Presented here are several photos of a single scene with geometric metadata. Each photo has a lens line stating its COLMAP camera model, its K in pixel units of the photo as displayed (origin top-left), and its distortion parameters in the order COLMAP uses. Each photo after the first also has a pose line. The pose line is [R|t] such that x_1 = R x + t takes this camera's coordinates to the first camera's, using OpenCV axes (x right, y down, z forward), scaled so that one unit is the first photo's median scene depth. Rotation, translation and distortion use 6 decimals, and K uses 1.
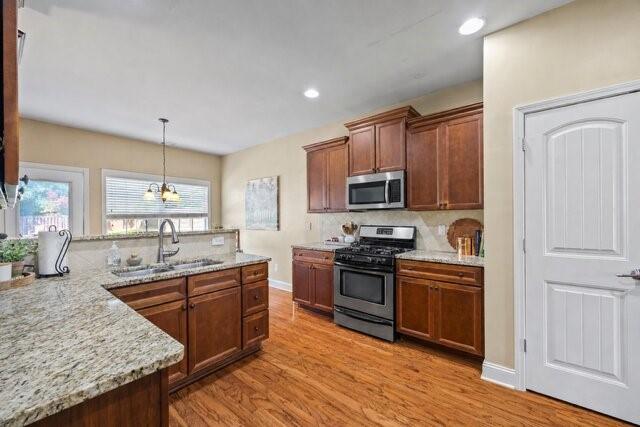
lens RADIAL K [[256.4, 0, 322.0], [0, 256.4, 218.9], [0, 0, 1]] dist [0.000176, -0.000049]
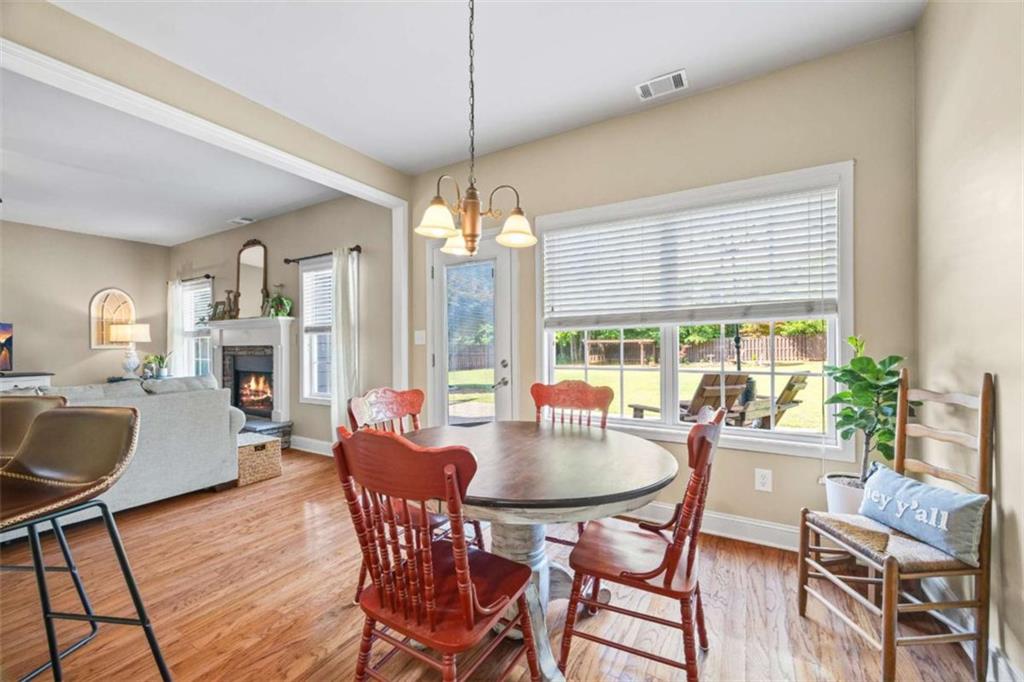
lens RADIAL K [[408.2, 0, 513.3], [0, 408.2, 345.7], [0, 0, 1]] dist [0.000511, 0.000054]
pose [[0.159927, 0.004779, -0.987117, -0.303971], [0.002837, 0.999982, 0.005301, 0.048215], [0.987125, -0.003648, 0.159910, 1.622608]]
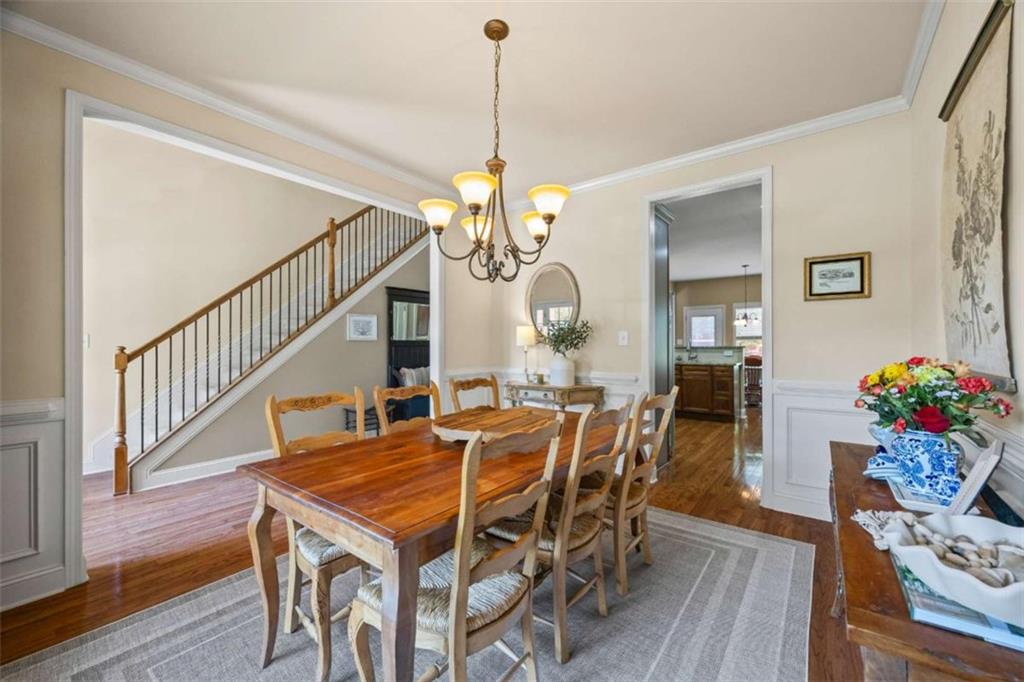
lens RADIAL K [[410.3, 0, 515.3], [0, 410.3, 349.7], [0, 0, 1]] dist [0.000176, -0.000049]
pose [[0.037724, 0.012409, -0.999211, 2.431855], [0.002808, 0.999918, 0.012524, 0.037138], [0.999284, -0.003279, 0.037686, -0.452823]]
